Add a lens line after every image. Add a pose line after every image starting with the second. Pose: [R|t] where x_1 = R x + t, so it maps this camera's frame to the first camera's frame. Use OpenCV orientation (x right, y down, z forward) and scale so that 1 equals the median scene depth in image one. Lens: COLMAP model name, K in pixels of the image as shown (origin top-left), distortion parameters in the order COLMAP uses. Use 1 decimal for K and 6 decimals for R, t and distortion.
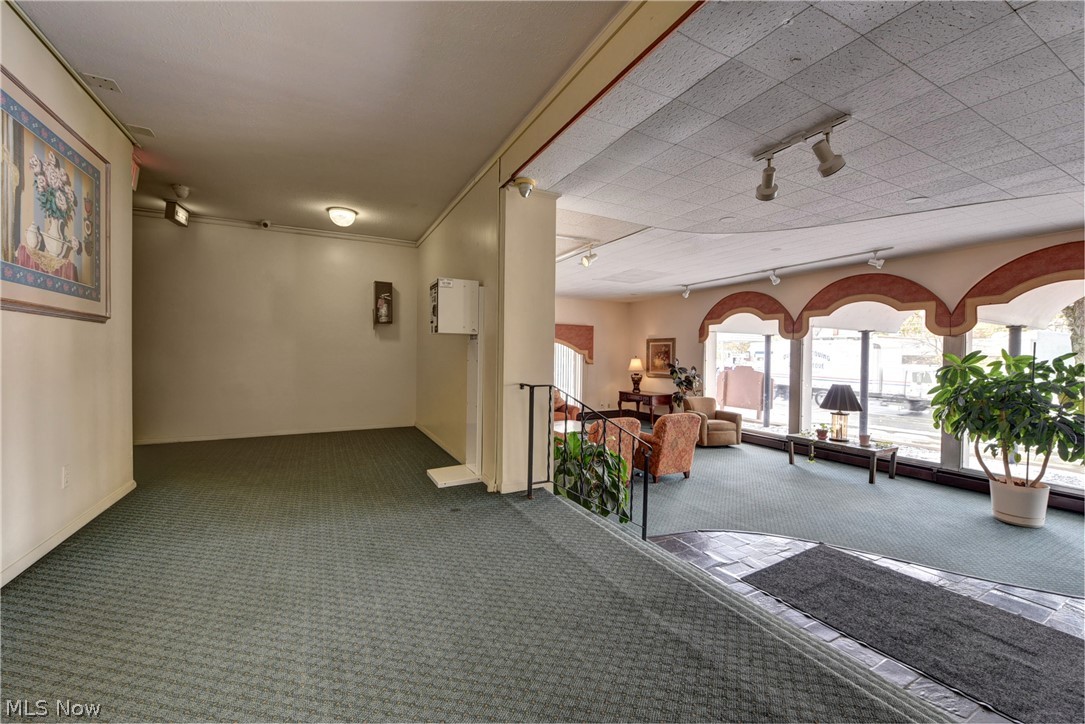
lens RADIAL K [[426.8, 0, 540.0], [0, 426.8, 359.7], [0, 0, 1]] dist [-0.008782, -0.000518]
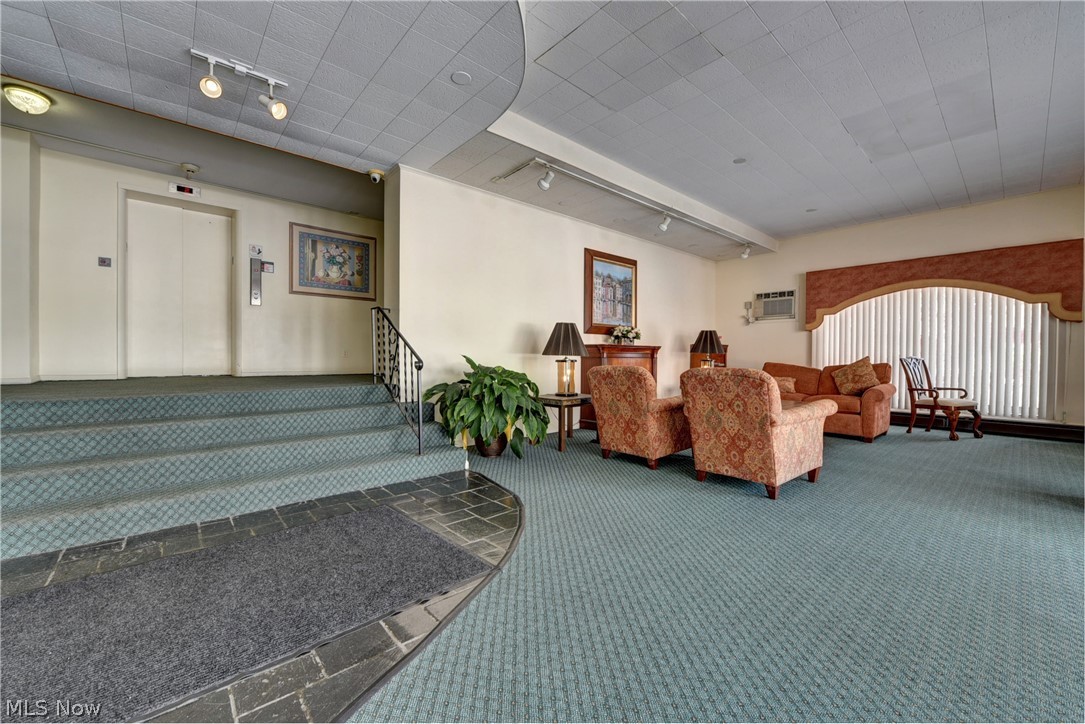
lens RADIAL K [[426.8, 0, 545.3], [0, 426.8, 355.4], [0, 0, 1]] dist [-0.008782, -0.000518]
pose [[0.251851, -0.009368, -0.967721, 0.953815], [-0.015610, 0.999784, -0.013741, 0.143838], [0.967640, 0.018566, 0.251650, 0.741204]]
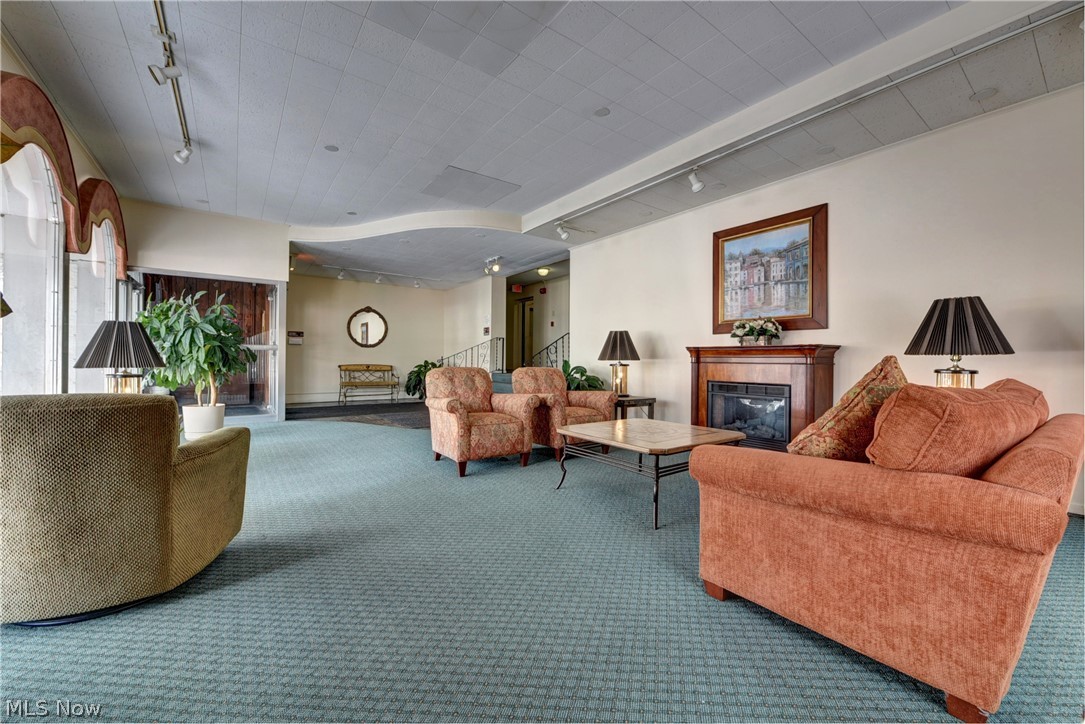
lens RADIAL K [[426.8, 0, 542.8], [0, 426.8, 363.7], [0, 0, 1]] dist [-0.008782, -0.000518]
pose [[-0.986840, -0.011680, -0.161275, 0.349764], [-0.015124, 0.999683, 0.020140, 0.118633], [0.160989, 0.022314, -0.986704, 2.167702]]
